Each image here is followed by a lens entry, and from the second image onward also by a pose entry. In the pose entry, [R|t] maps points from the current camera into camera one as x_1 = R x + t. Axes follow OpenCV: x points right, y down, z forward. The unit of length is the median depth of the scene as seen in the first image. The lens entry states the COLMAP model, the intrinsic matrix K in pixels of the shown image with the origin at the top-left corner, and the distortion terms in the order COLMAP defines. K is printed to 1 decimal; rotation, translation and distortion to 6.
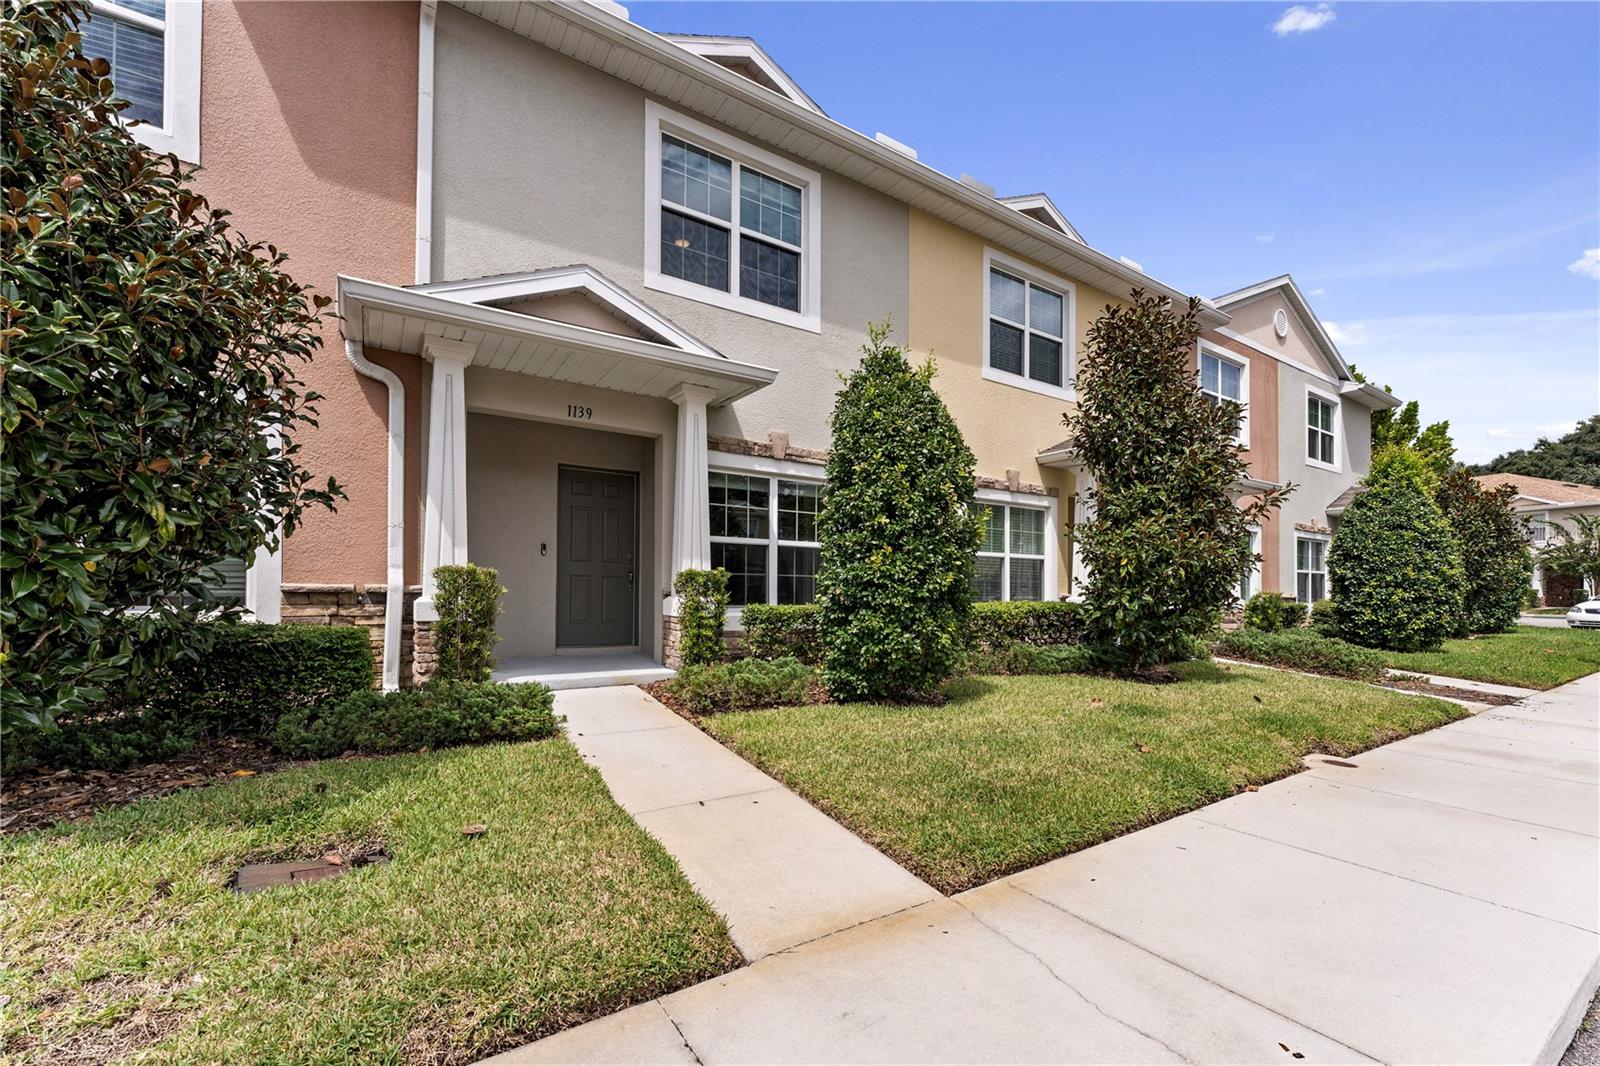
lens RADIAL K [[653.7, 0, 795.3], [0, 653.7, 580.2], [0, 0, 1]] dist [0.002893, -0.000296]
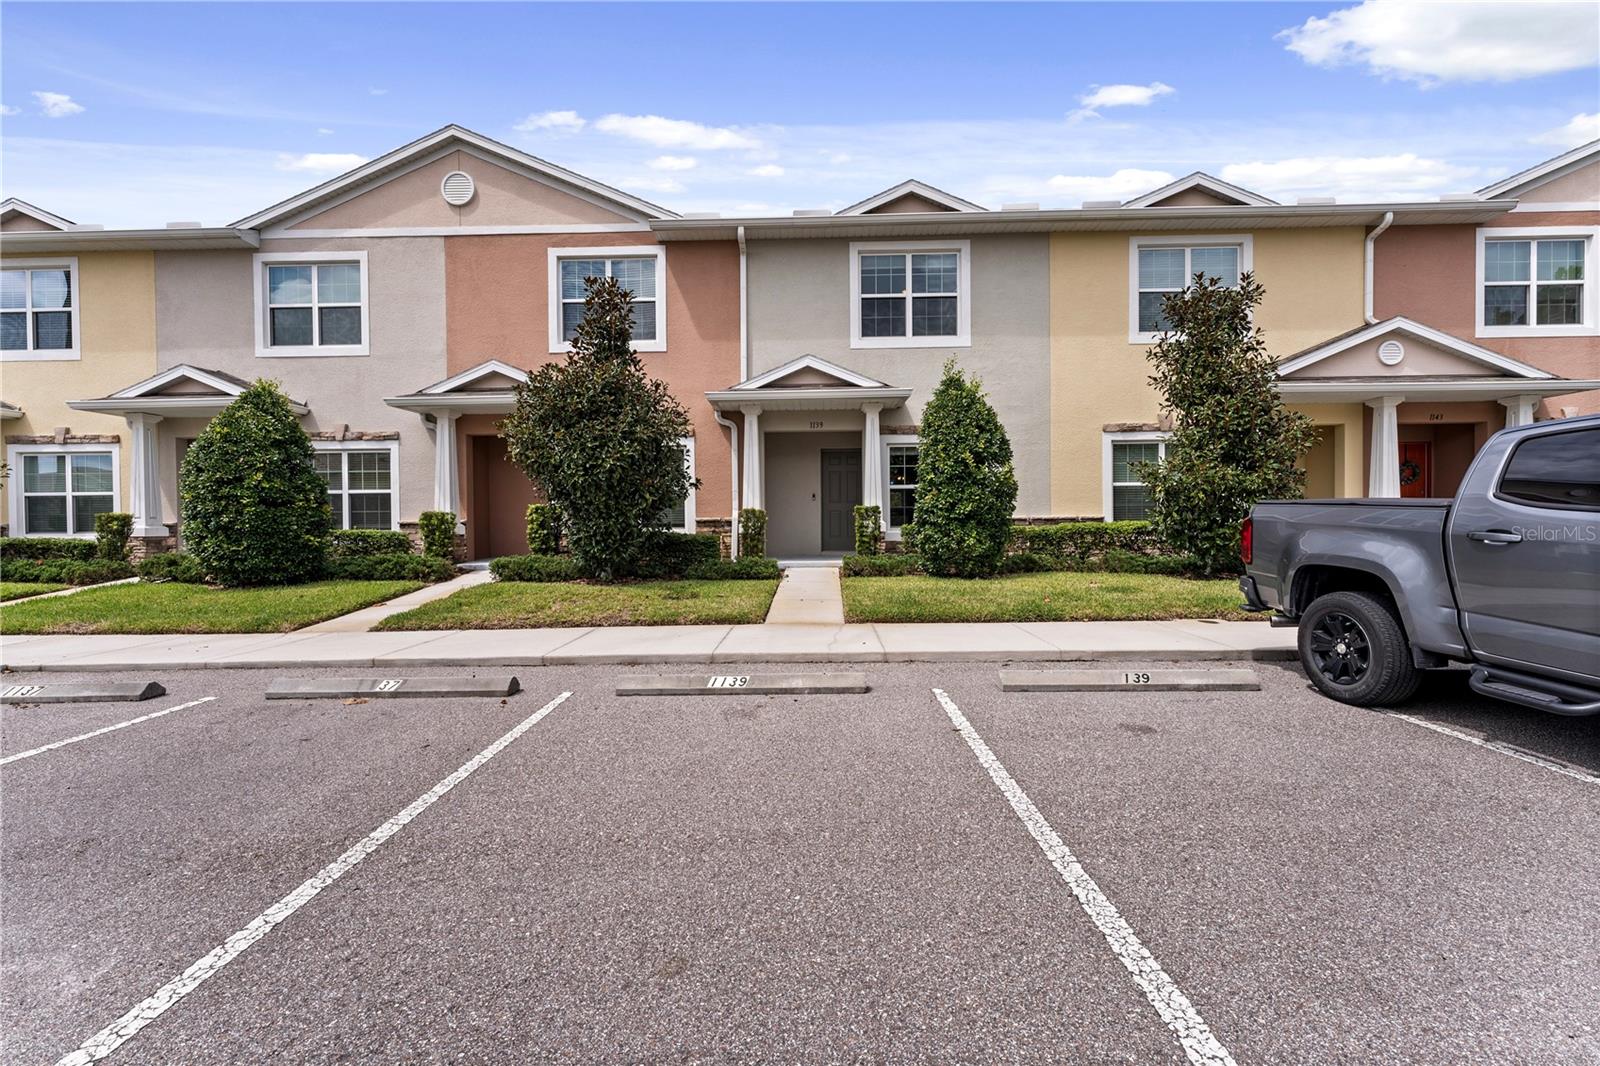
lens RADIAL K [[653.7, 0, 801.0], [0, 653.7, 524.8], [0, 0, 1]] dist [0.002893, -0.000296]
pose [[0.819894, -0.018051, -0.572230, 0.836987], [0.025929, 0.999648, 0.005618, 0.024204], [0.571927, -0.019443, 0.820074, -0.687136]]
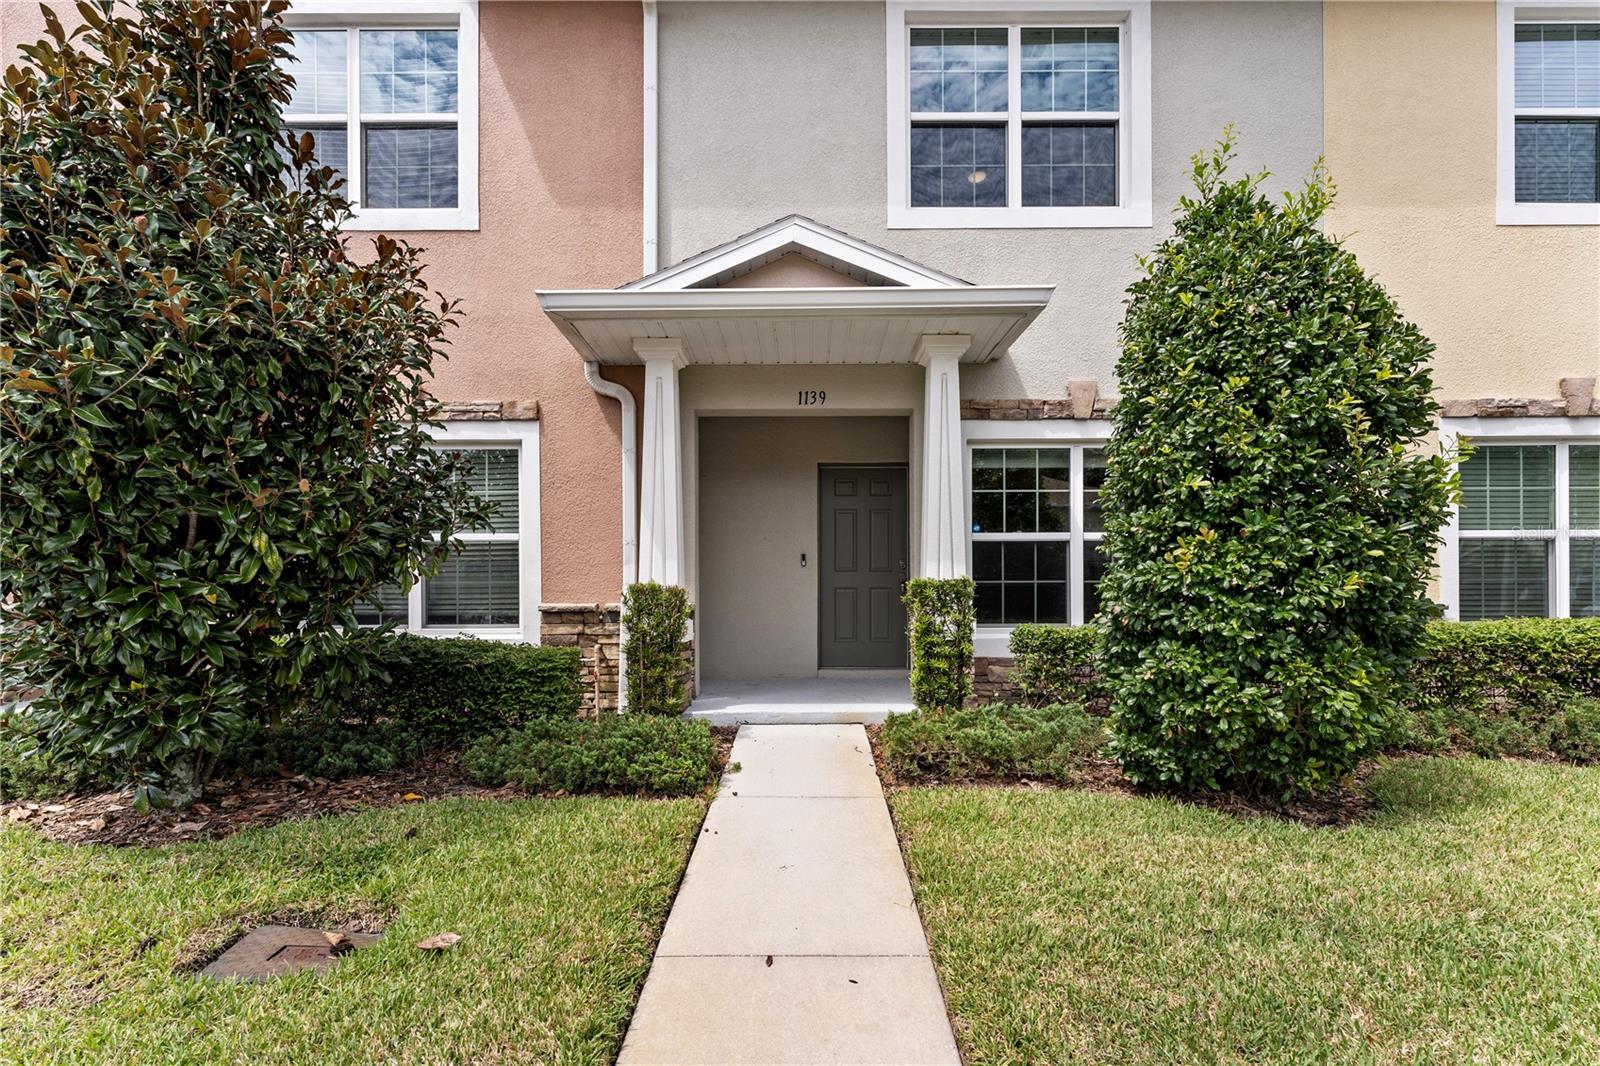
lens RADIAL K [[653.7, 0, 811.3], [0, 653.7, 598.6], [0, 0, 1]] dist [0.002893, -0.000296]
pose [[0.842805, -0.011727, -0.538091, 0.147414], [0.021836, 0.999684, 0.012414, -0.006318], [0.537776, -0.022212, 0.842795, 0.323397]]
